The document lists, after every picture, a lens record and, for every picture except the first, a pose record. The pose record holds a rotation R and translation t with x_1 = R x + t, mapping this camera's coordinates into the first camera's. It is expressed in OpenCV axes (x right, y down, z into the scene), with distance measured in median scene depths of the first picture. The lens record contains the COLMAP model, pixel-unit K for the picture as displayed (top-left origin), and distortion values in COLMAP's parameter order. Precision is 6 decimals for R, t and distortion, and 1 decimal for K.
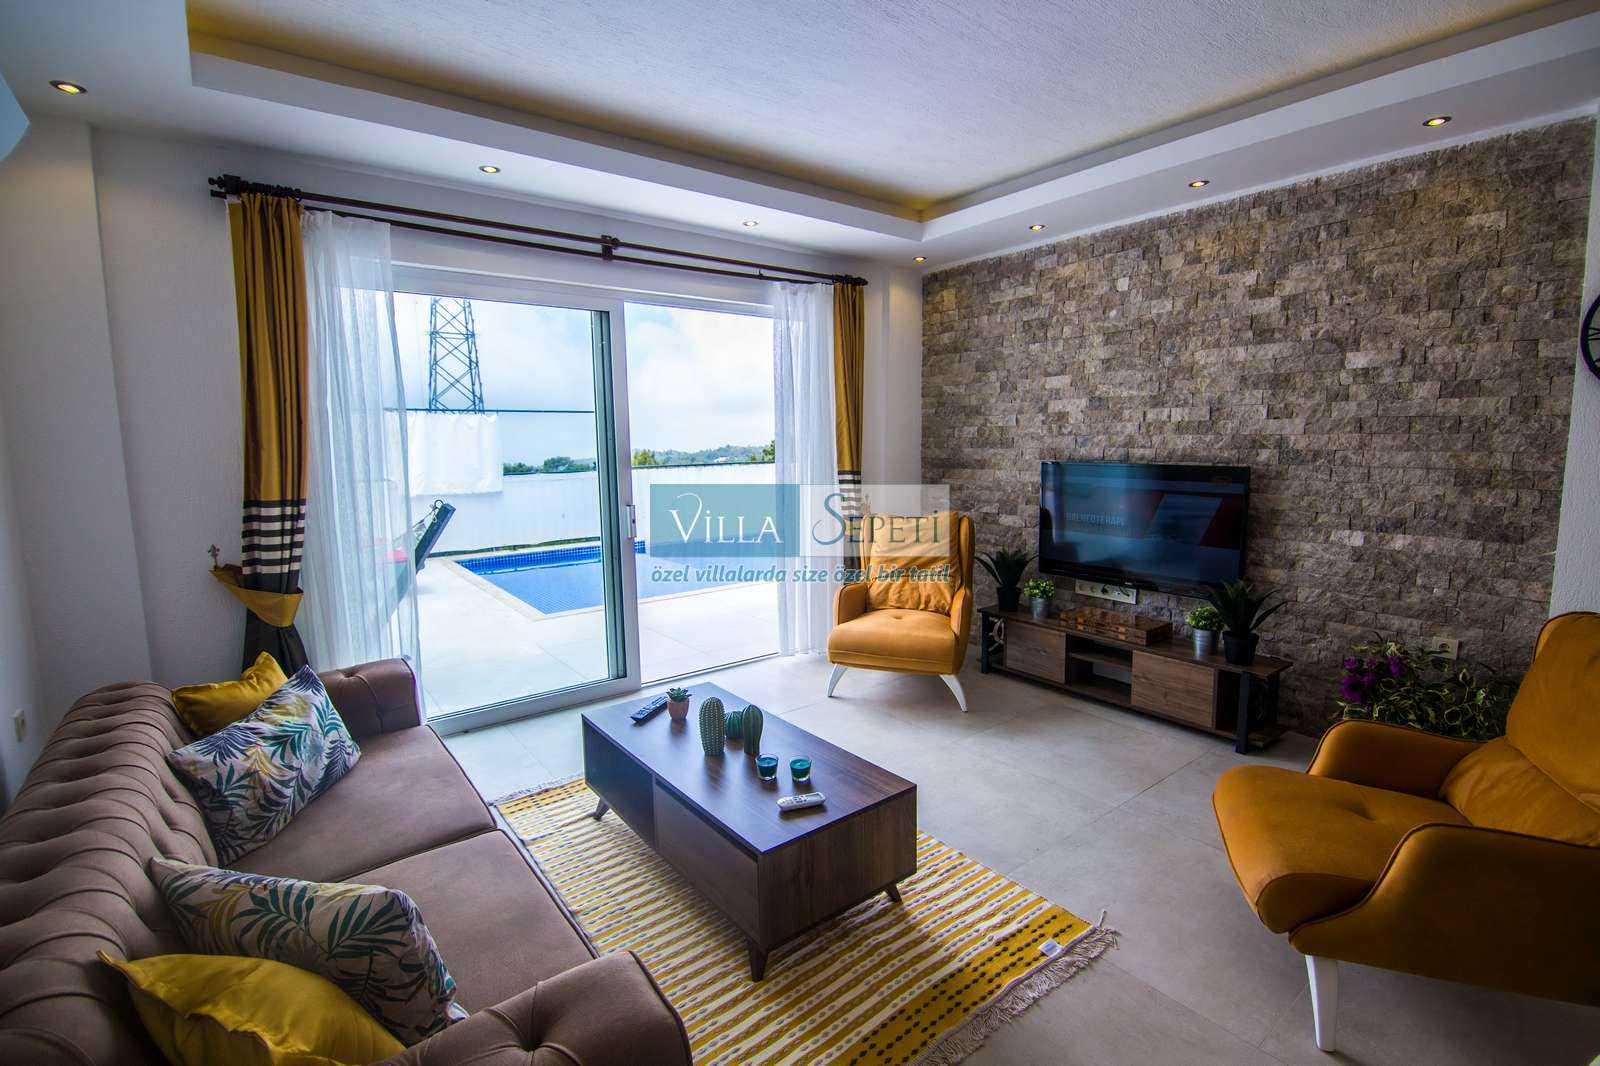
lens RADIAL K [[717.6, 0, 805.1], [0, 717.6, 528.3], [0, 0, 1]] dist [-0.025249, -0.000053]
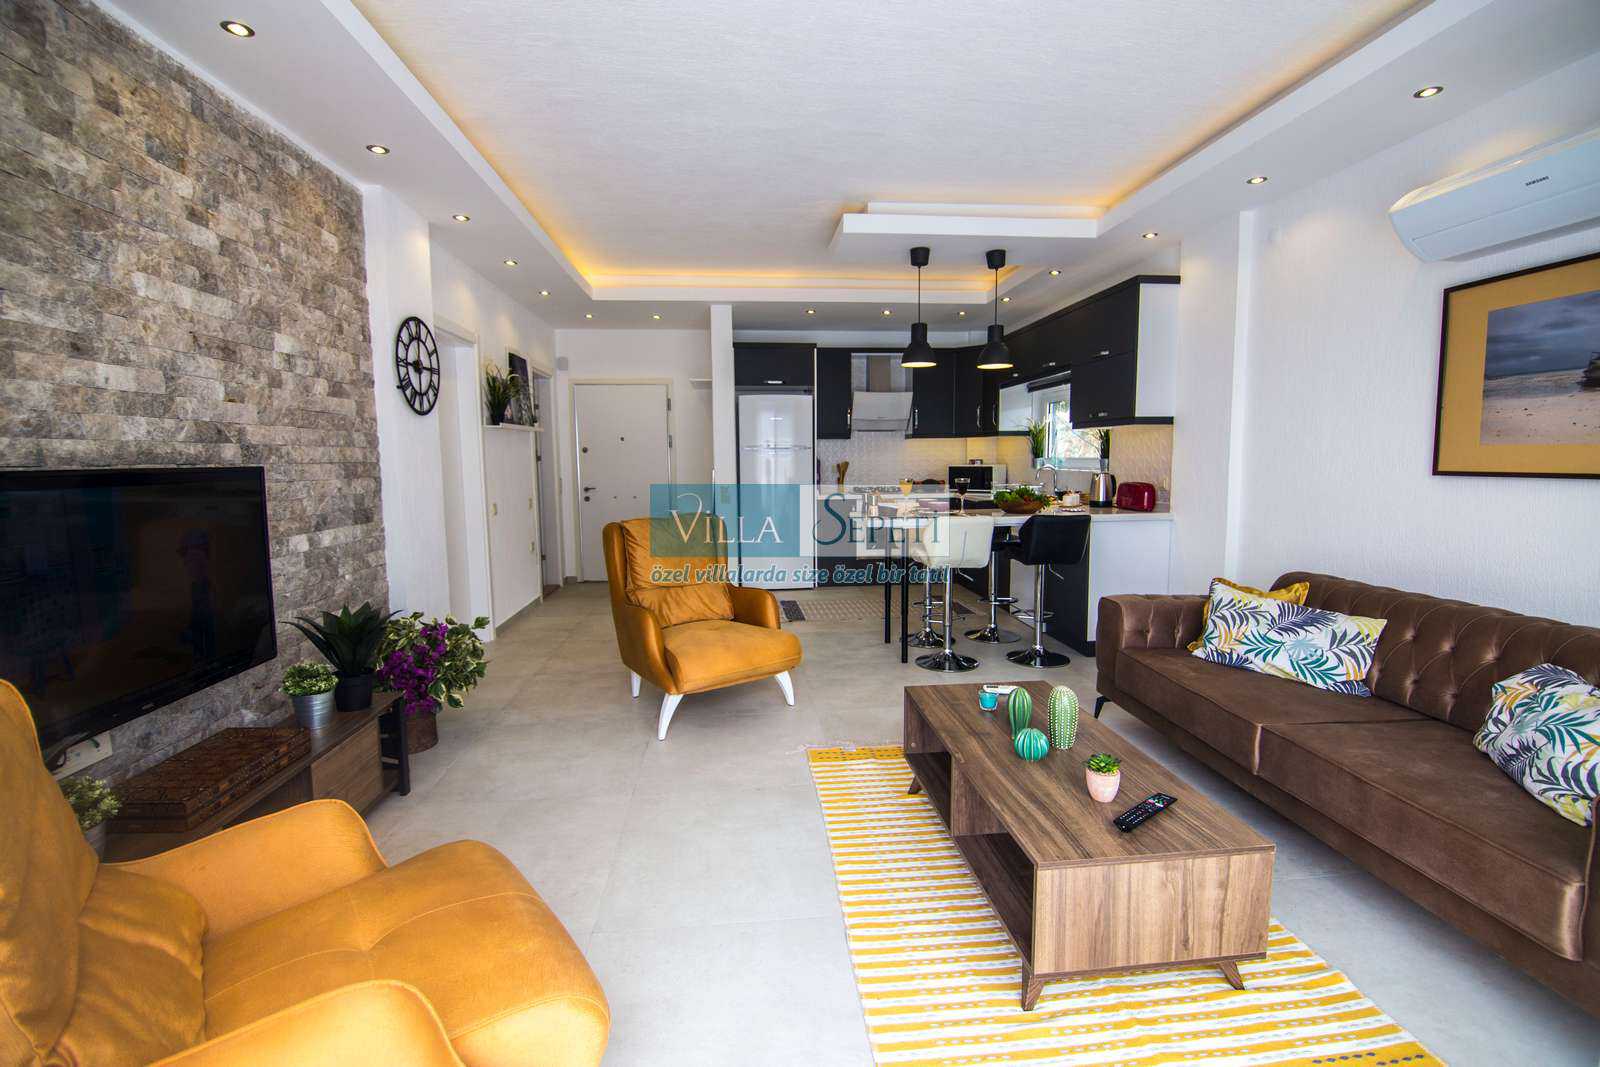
lens RADIAL K [[706.4, 0, 800.0], [0, 706.4, 533.5], [0, 0, 1]] dist [-0.017678, -0.001742]
pose [[-0.838407, -0.039373, 0.543621, -0.224014], [0.087562, 0.974703, 0.205639, -0.115869], [-0.537965, 0.220010, -0.813750, 1.272941]]
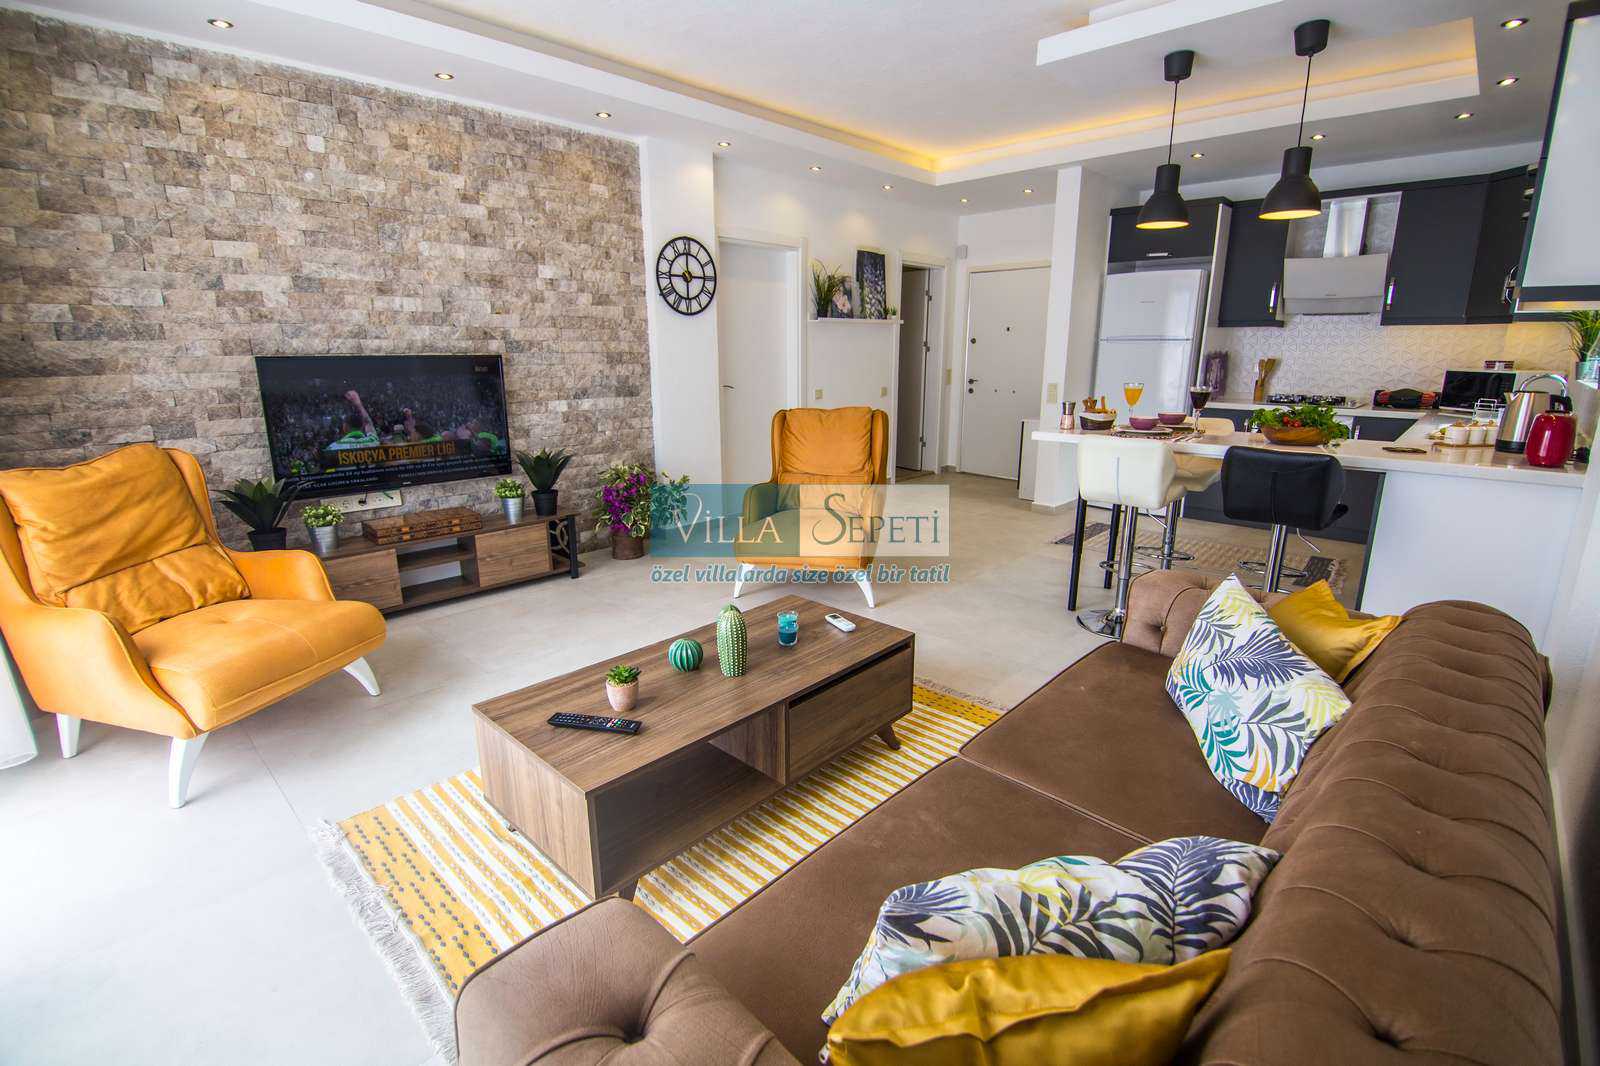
lens RADIAL K [[723.9, 0, 808.3], [0, 723.9, 526.5], [0, 0, 1]] dist [0.001043, -0.010089]
pose [[-0.144120, -0.225722, 0.963472, -0.655297], [0.127045, 0.961359, 0.244231, -0.040306], [-0.981371, 0.157603, -0.109874, 0.661580]]
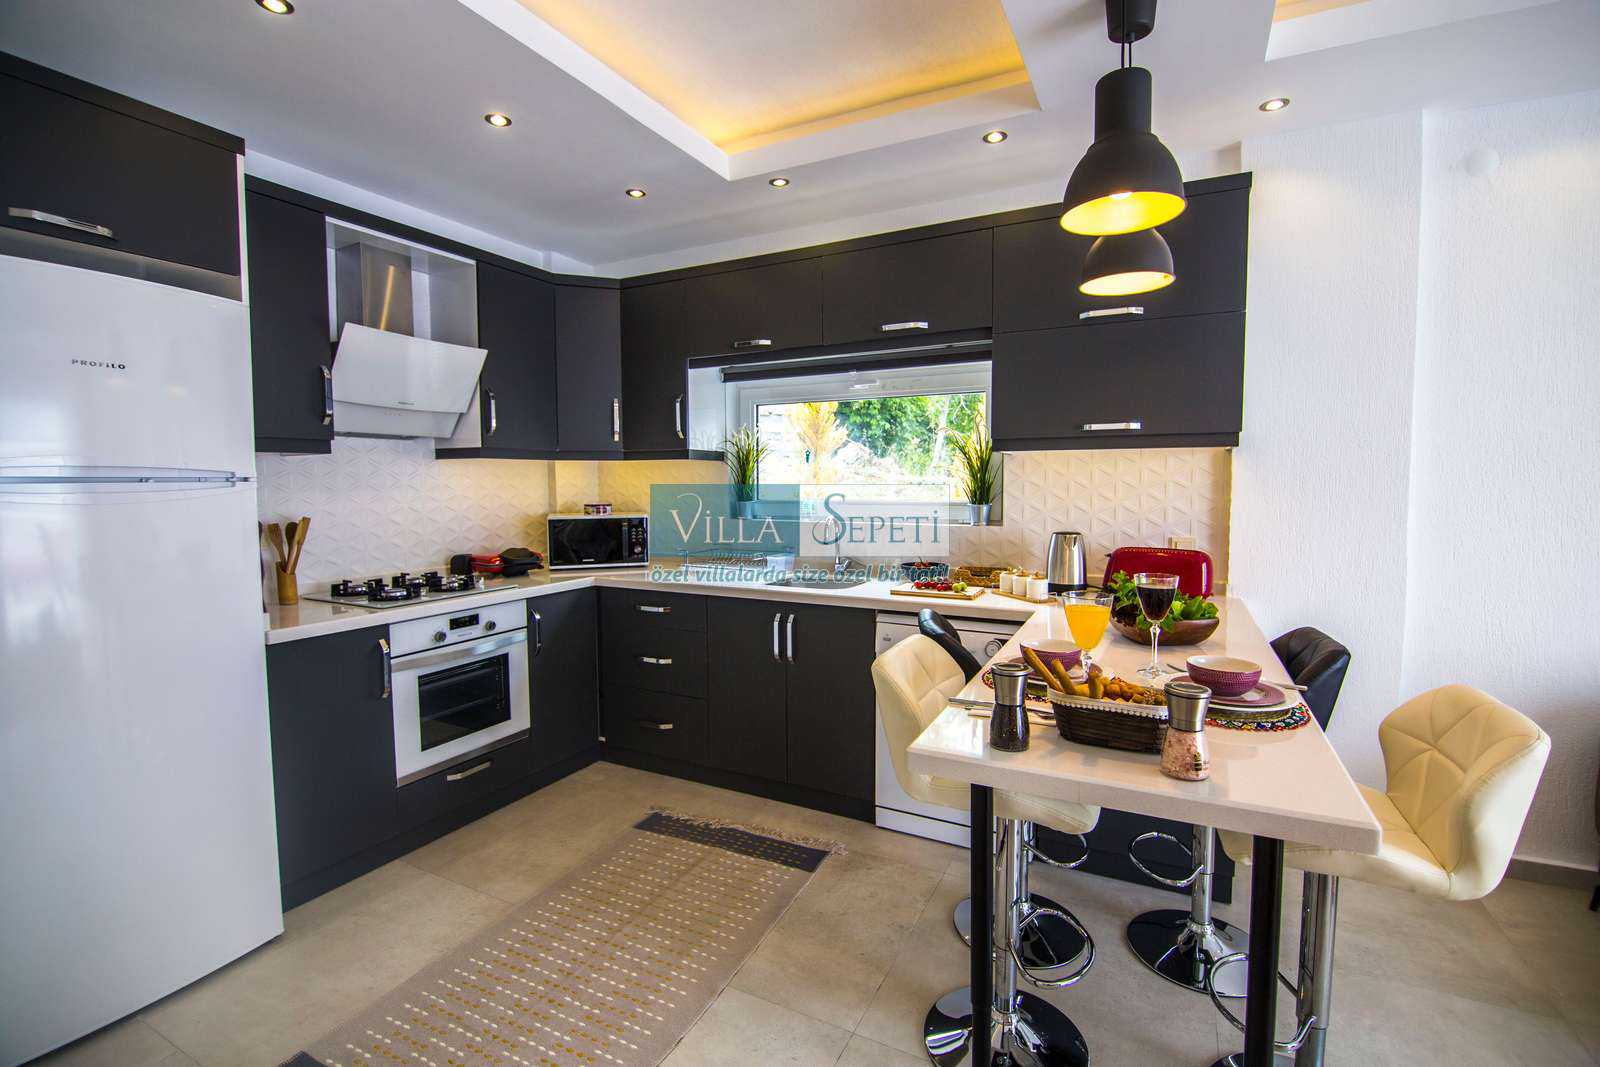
lens RADIAL K [[717.6, 0, 805.1], [0, 717.6, 528.8], [0, 0, 1]] dist [-0.025249, -0.000053]
pose [[-0.909096, 0.039914, -0.414669, 0.663231], [-0.038939, 0.982900, 0.179977, -0.022827], [0.414762, 0.179763, -0.891996, 0.327417]]
